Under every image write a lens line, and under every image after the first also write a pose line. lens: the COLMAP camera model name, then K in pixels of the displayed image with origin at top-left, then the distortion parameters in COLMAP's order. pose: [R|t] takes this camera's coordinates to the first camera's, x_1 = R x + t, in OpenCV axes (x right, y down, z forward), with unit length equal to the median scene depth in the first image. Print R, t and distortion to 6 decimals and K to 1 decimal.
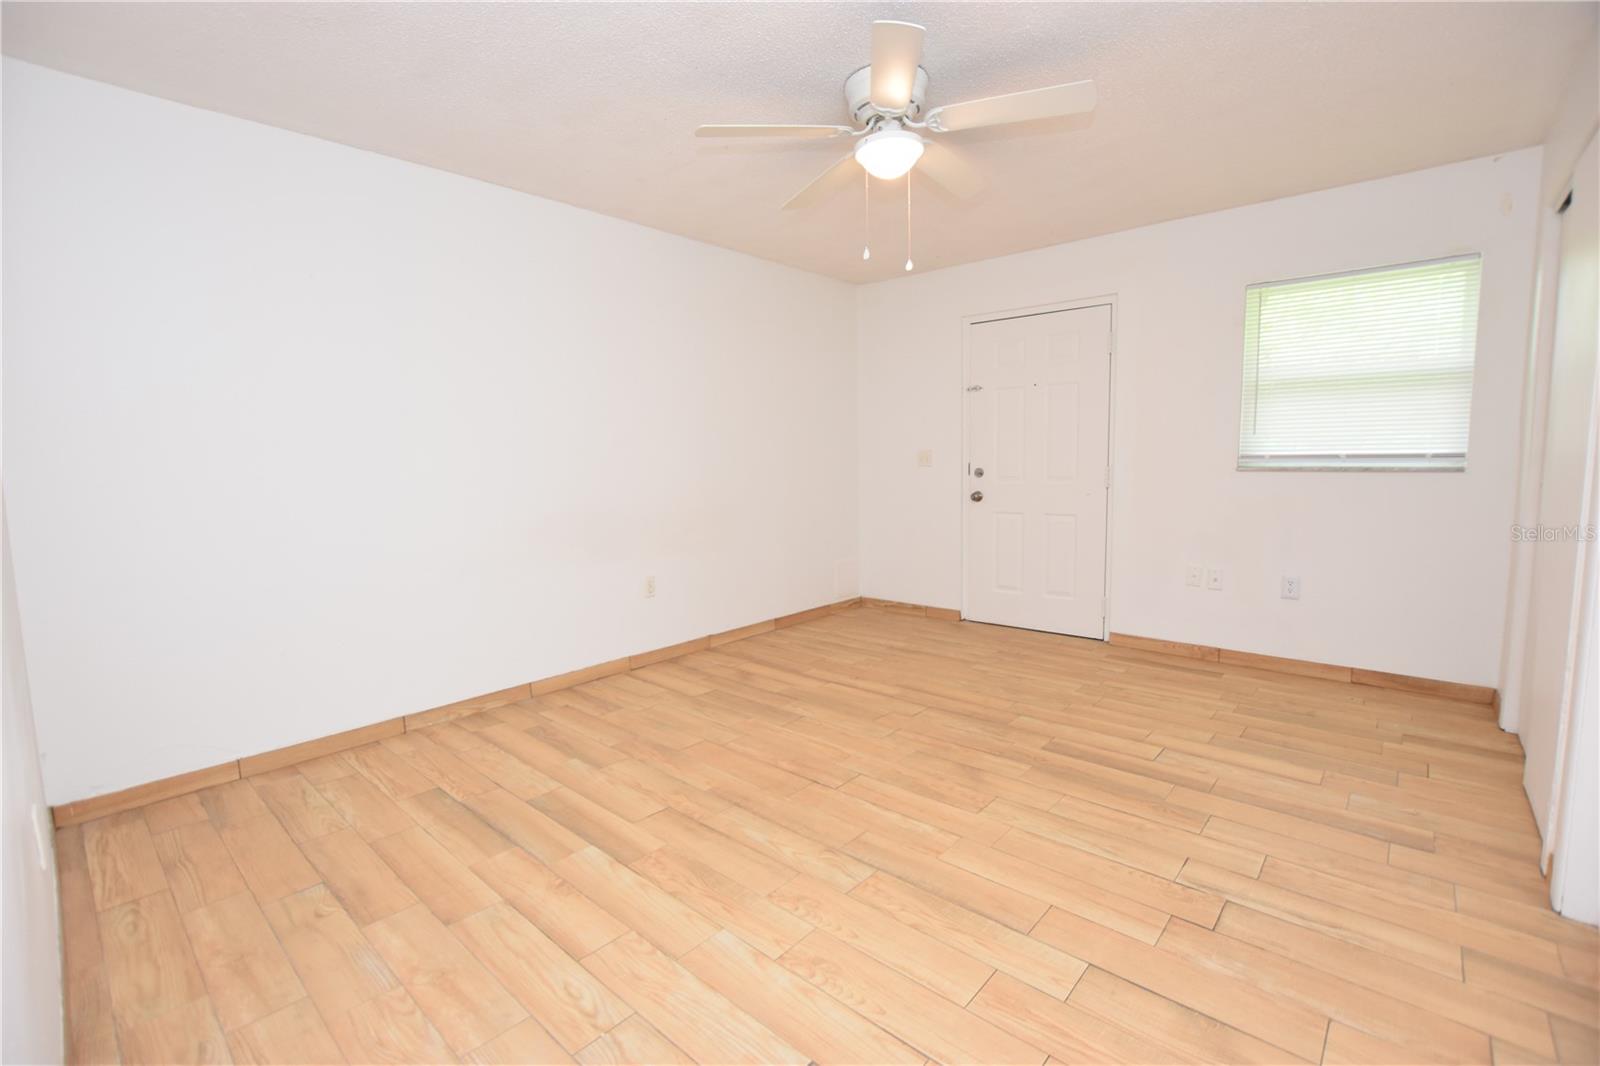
lens RADIAL K [[713.4, 0, 791.2], [0, 713.4, 534.1], [0, 0, 1]] dist [-0.030129, 0.004302]
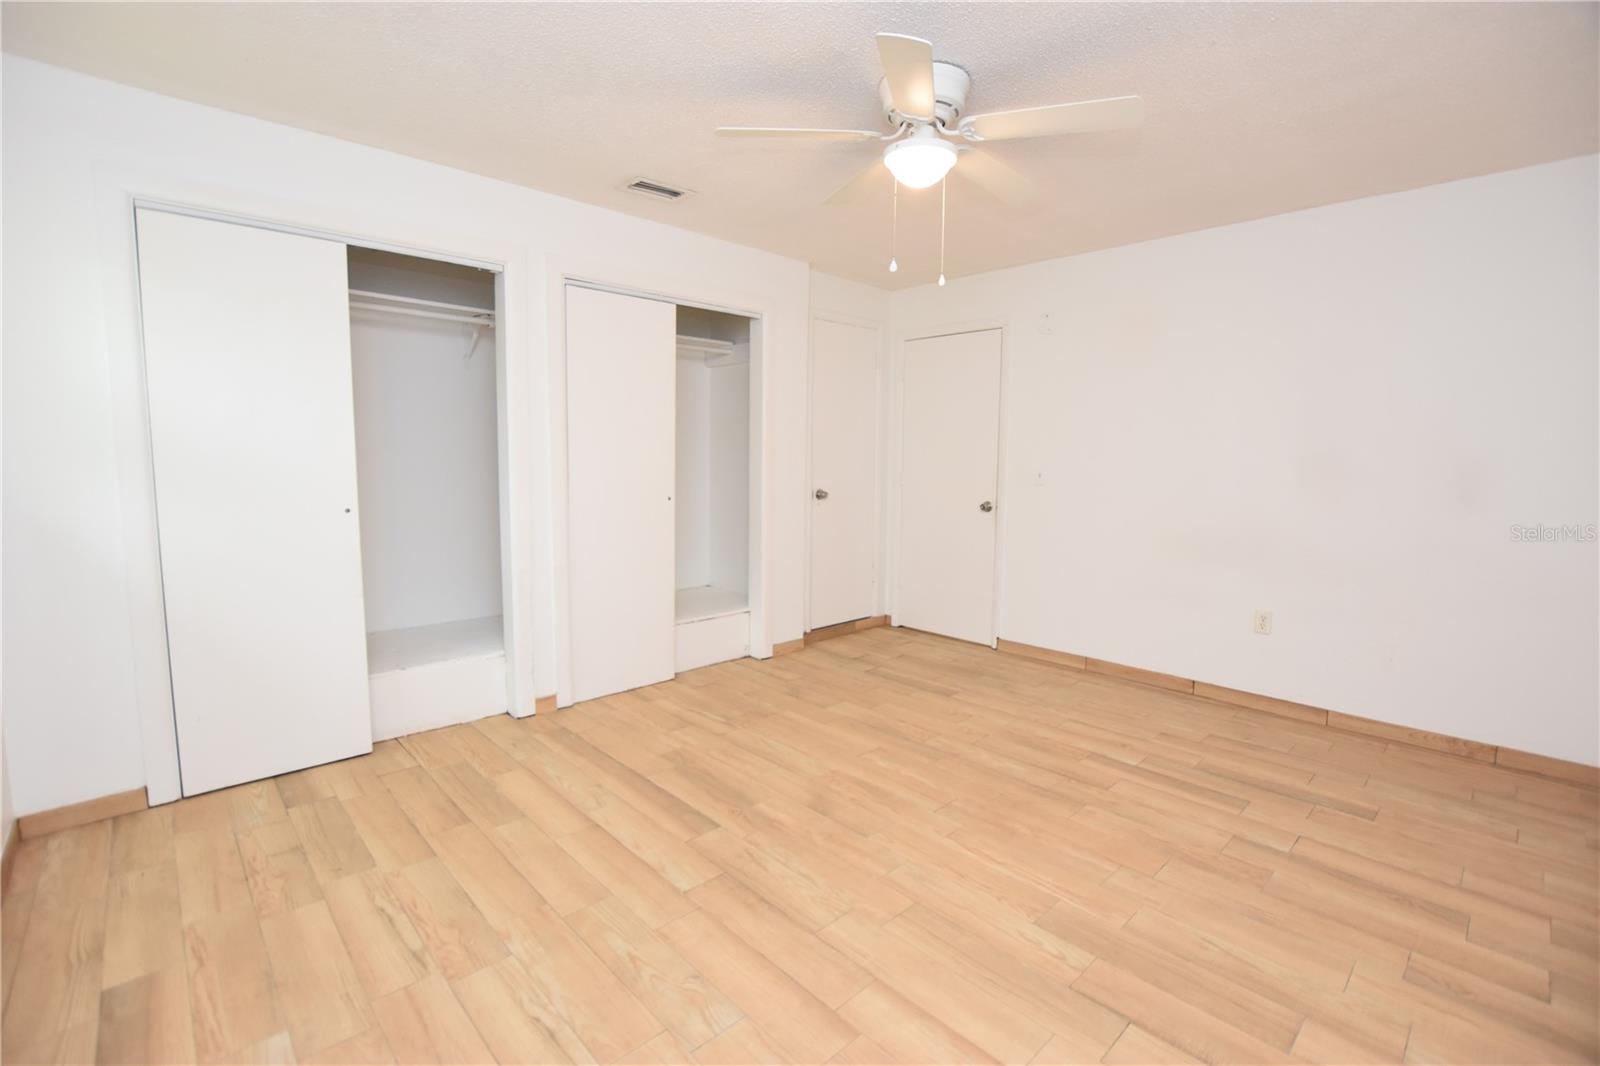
lens RADIAL K [[713.4, 0, 791.2], [0, 713.4, 534.1], [0, 0, 1]] dist [-0.030129, 0.004302]
pose [[-0.996029, -0.005026, 0.088885, 0.213262], [0.014389, 0.976189, 0.216443, -0.244797], [-0.087856, 0.216863, -0.972241, 1.918845]]
